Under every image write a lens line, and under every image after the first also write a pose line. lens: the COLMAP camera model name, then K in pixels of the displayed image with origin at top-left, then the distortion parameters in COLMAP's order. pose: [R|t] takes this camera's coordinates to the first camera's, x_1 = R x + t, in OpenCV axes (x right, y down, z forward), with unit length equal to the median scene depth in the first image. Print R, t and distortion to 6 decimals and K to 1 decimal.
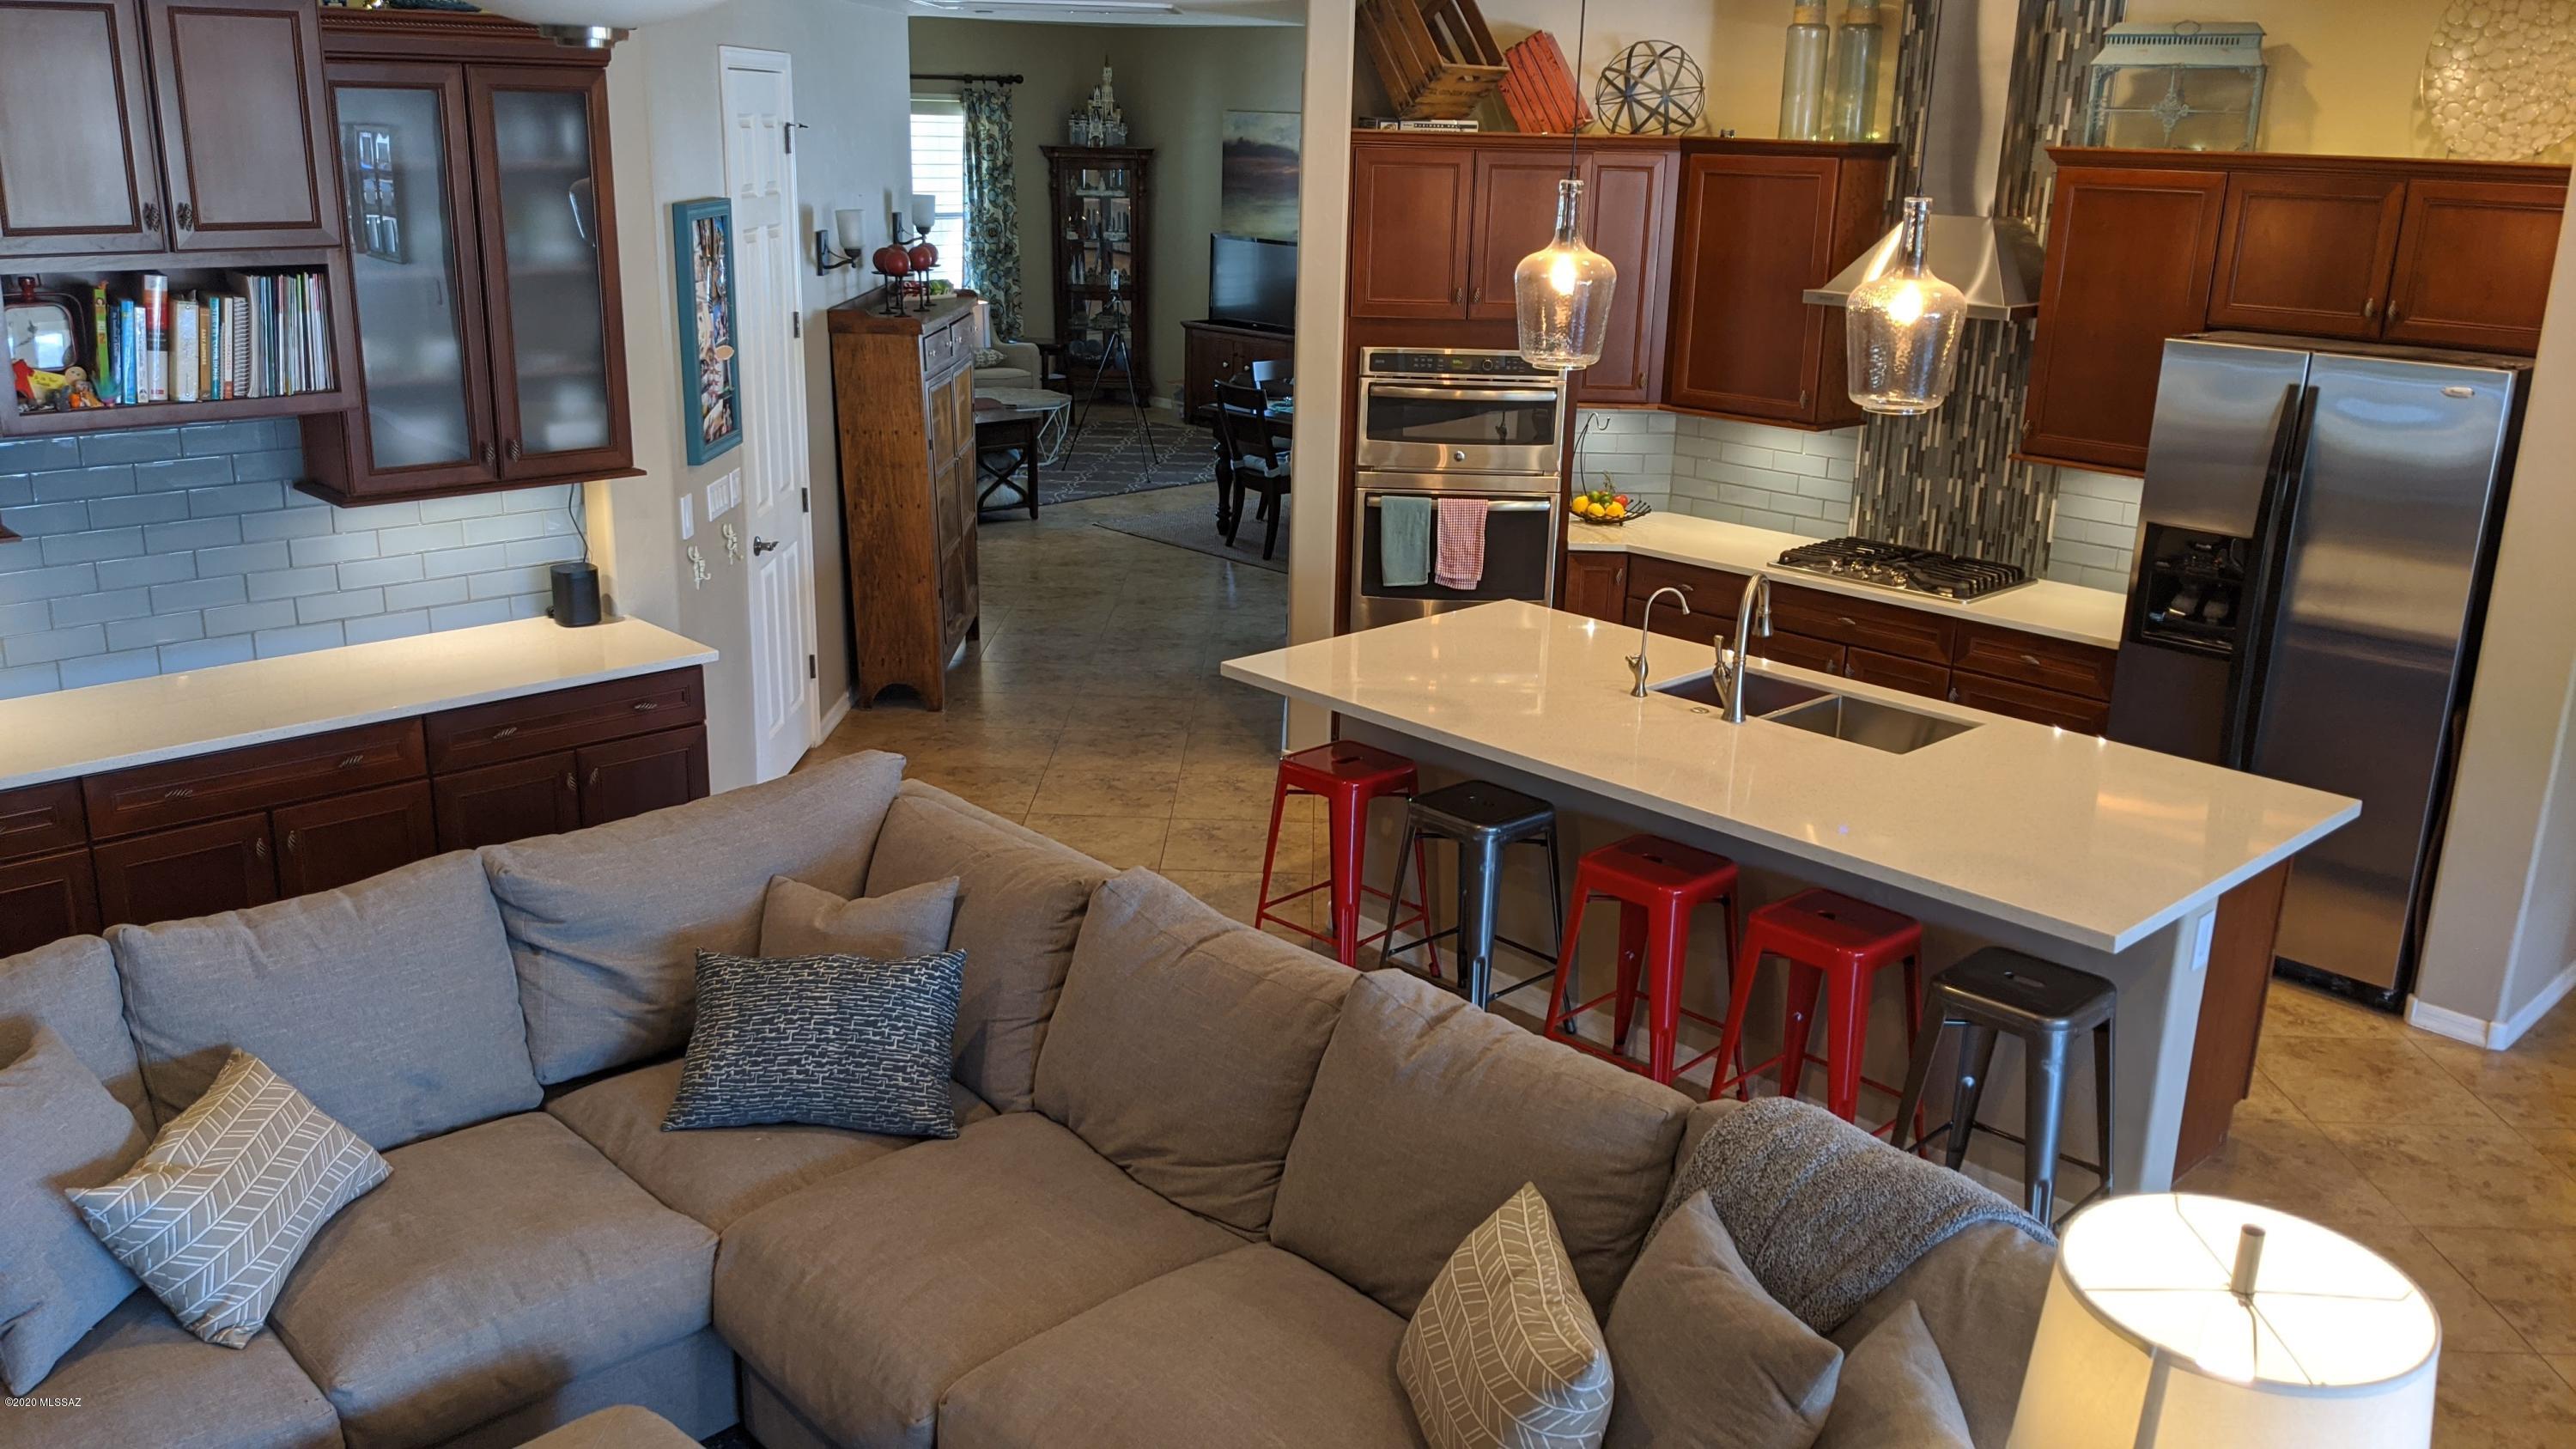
lens RADIAL K [[2047.4, 0, 1287.1], [0, 2047.4, 722.8], [0, 0, 1]] dist [0.048240, -0.064916]
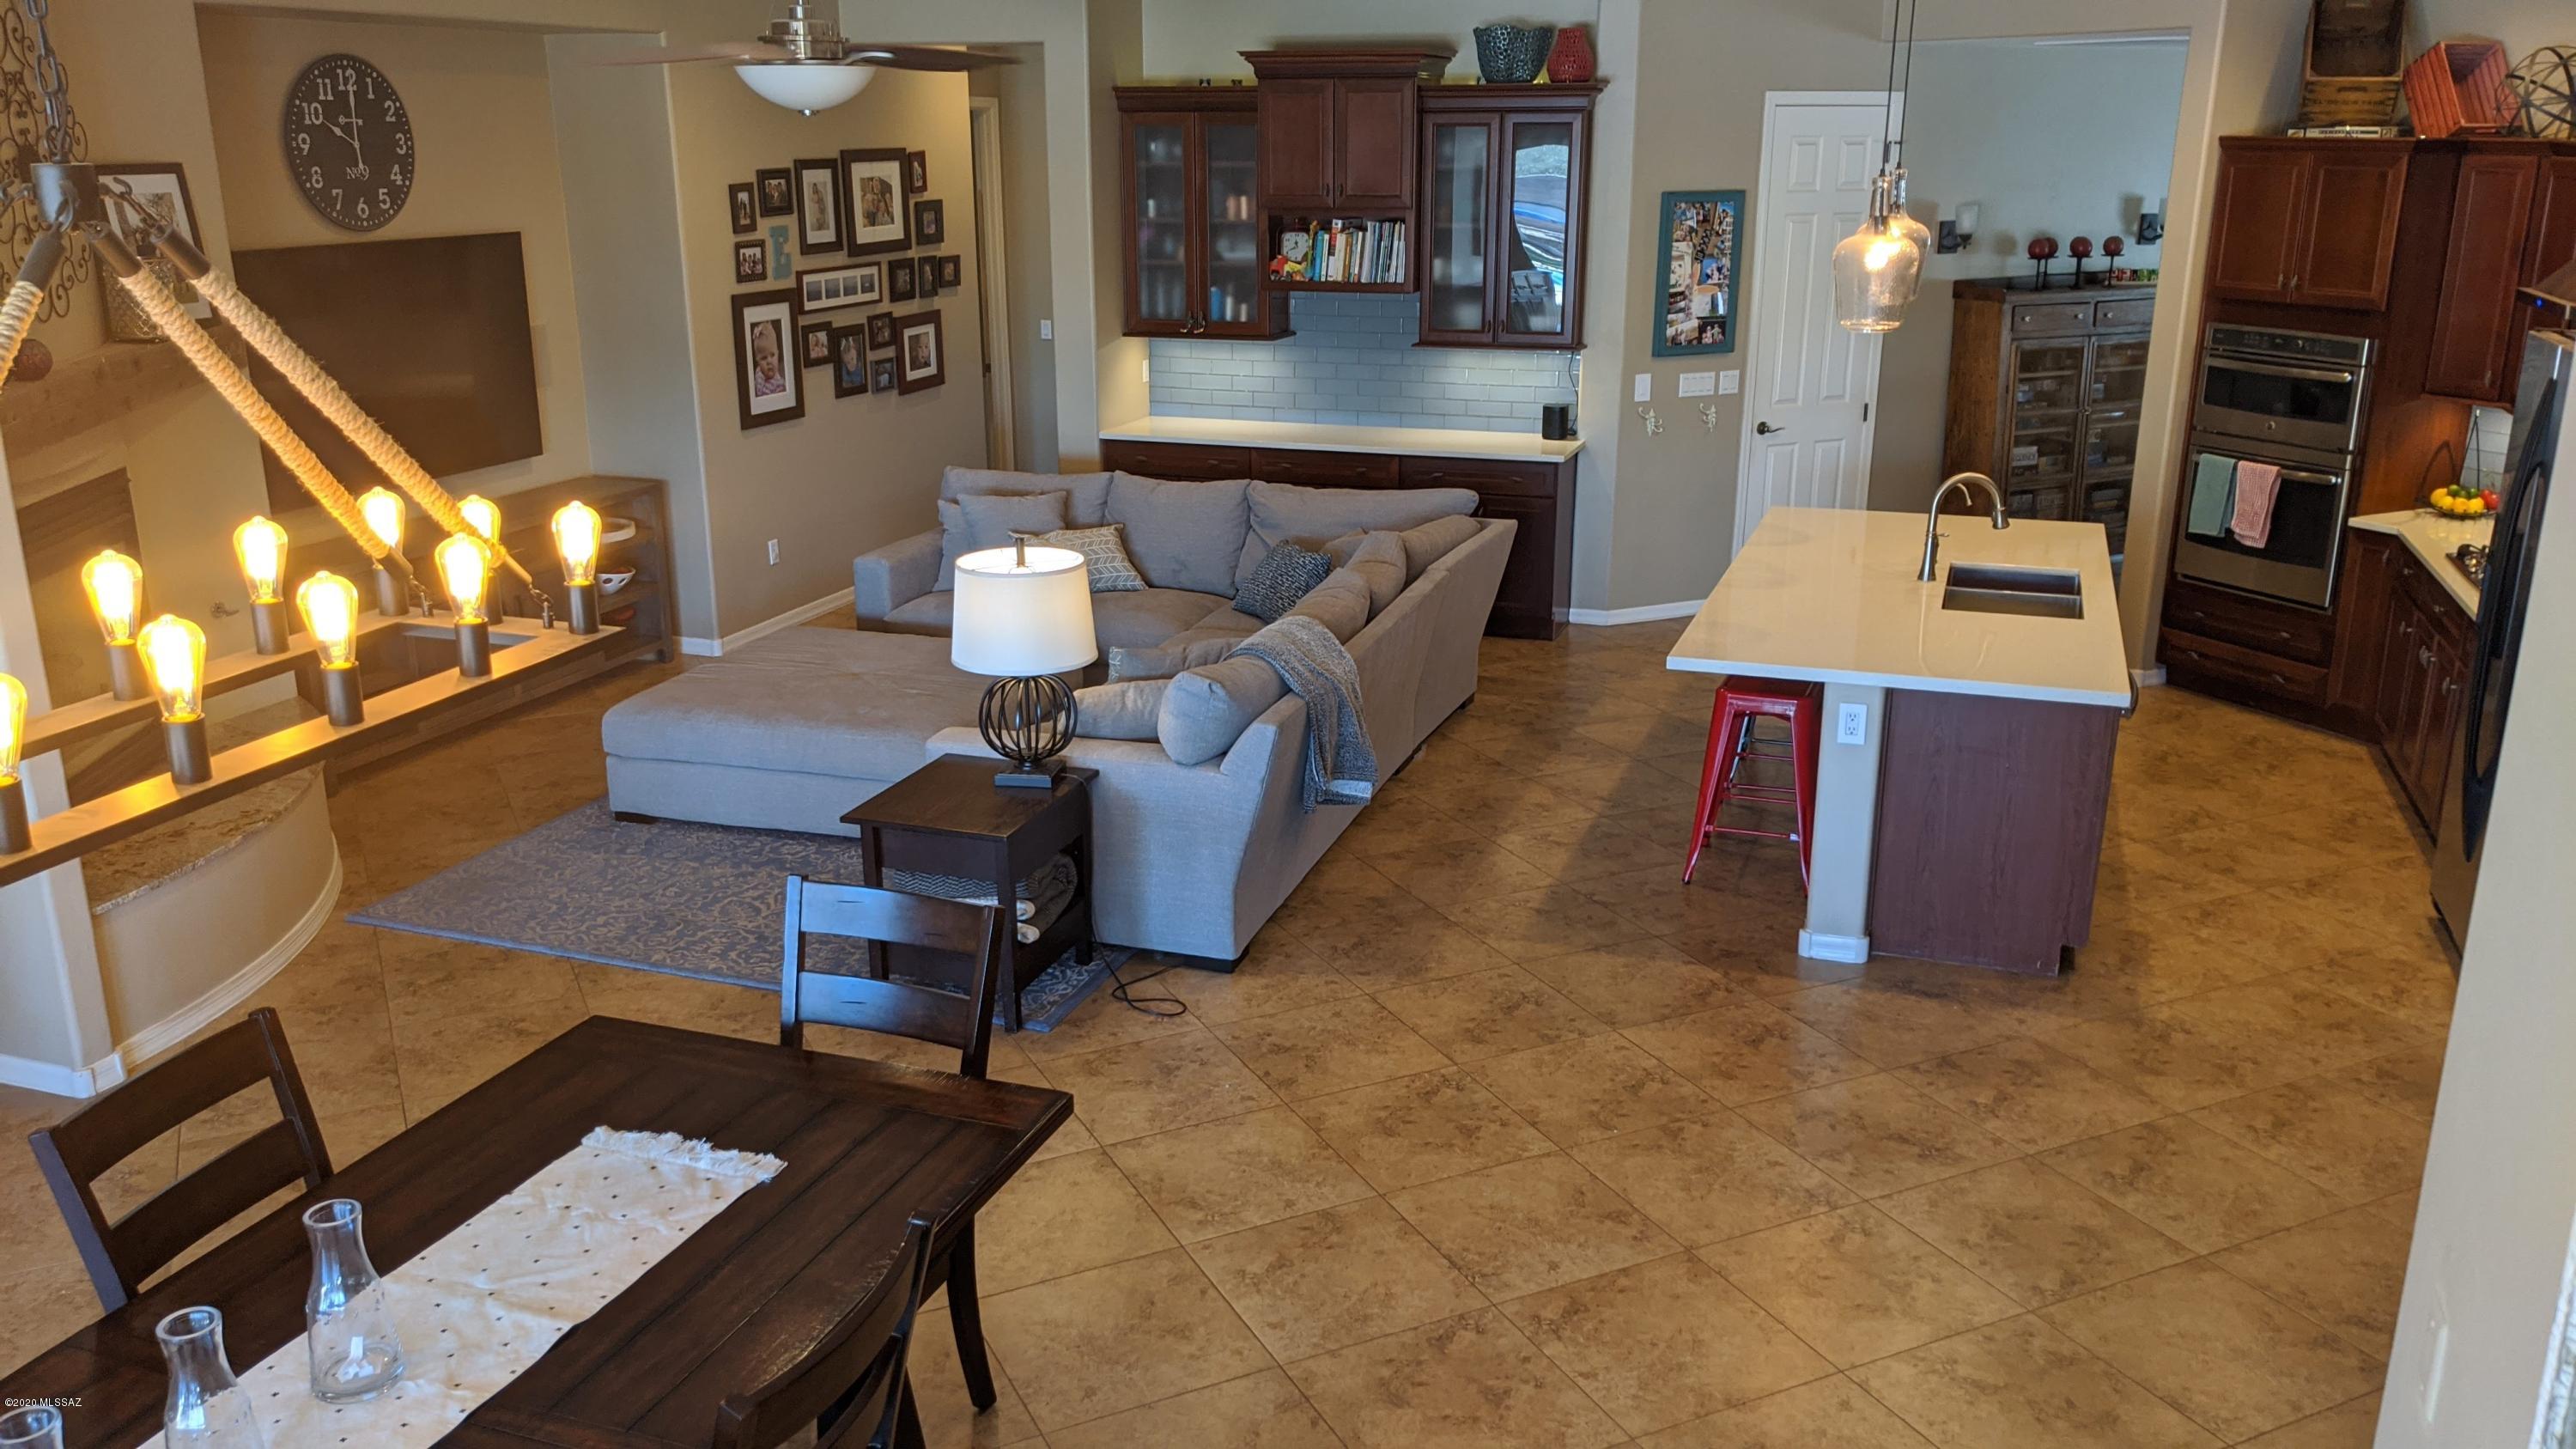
lens RADIAL K [[2047.4, 0, 1280.9], [0, 2047.4, 748.4], [0, 0, 1]] dist [0.048240, -0.064916]
pose [[0.453108, 0.237571, -0.859217, 0.887291], [-0.243505, 0.960165, 0.137071, 0.016321], [0.857554, 0.147116, 0.492908, 0.007986]]
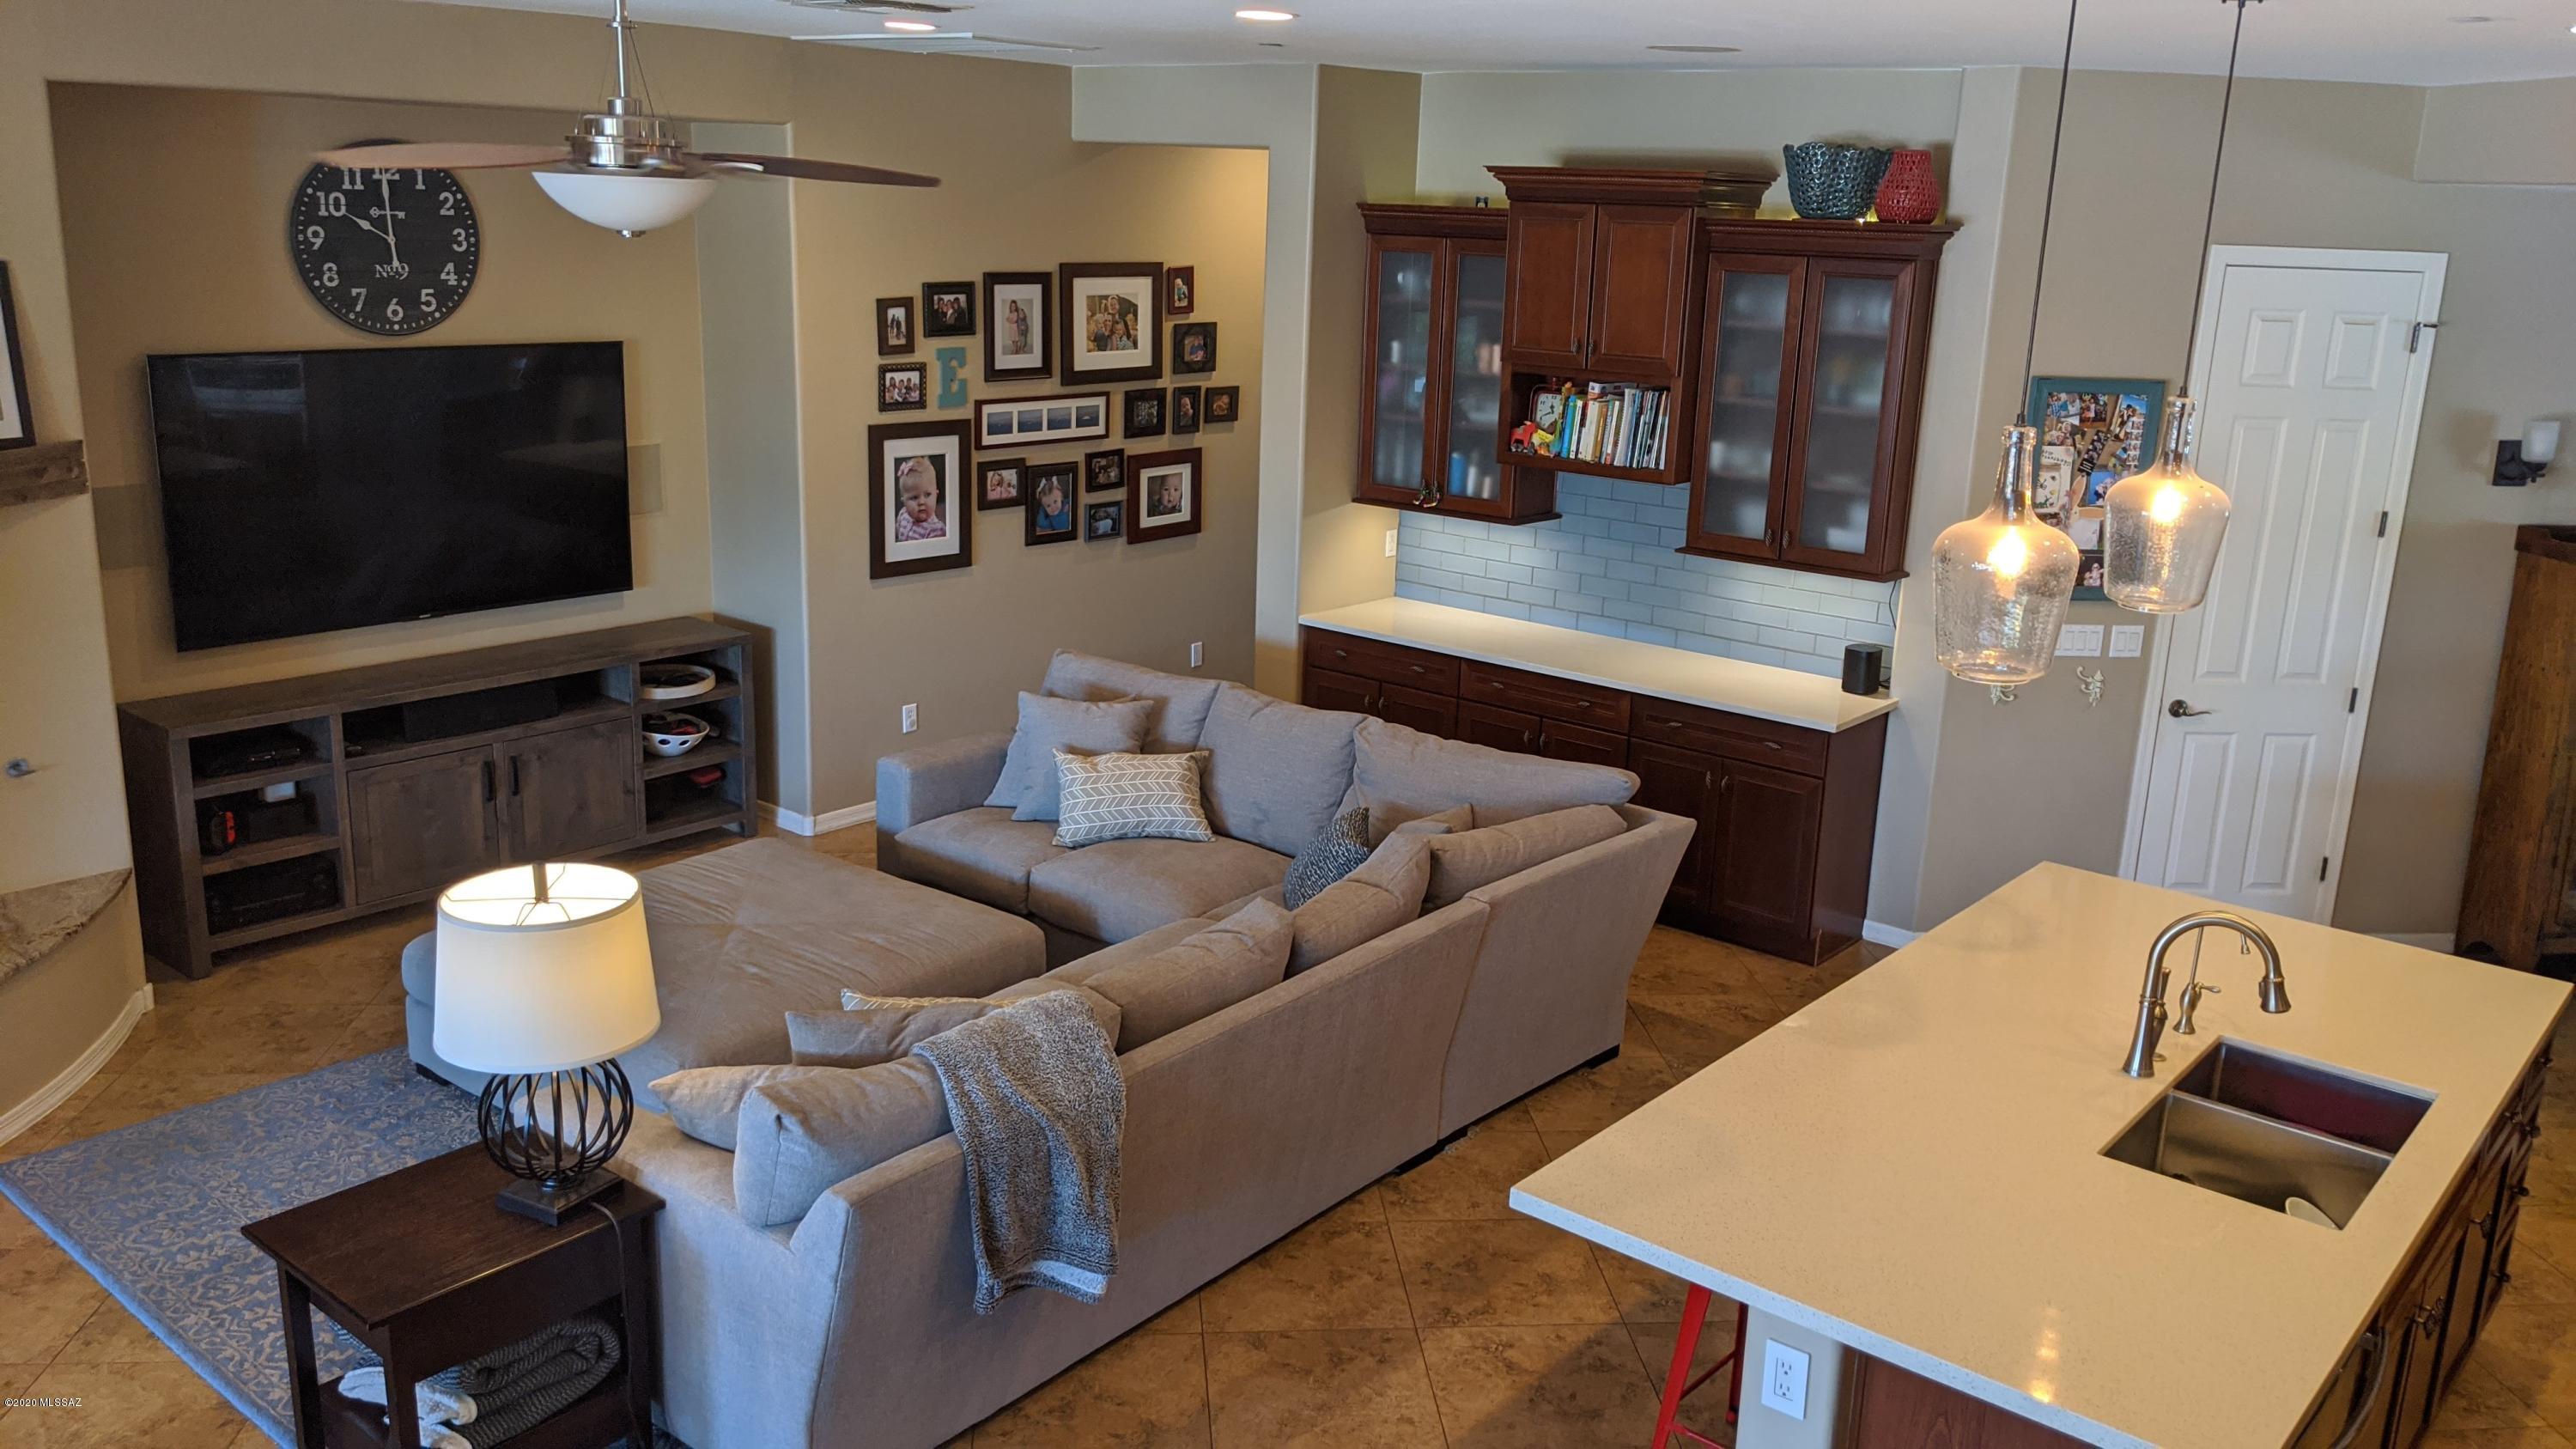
lens RADIAL K [[2047.4, 0, 1313.6], [0, 2047.4, 702.3], [0, 0, 1]] dist [0.048240, -0.064916]
pose [[0.125544, 0.219511, -0.967499, 0.683743], [-0.316354, 0.933162, 0.170670, -0.126025], [0.940297, 0.284645, 0.186596, 0.380533]]
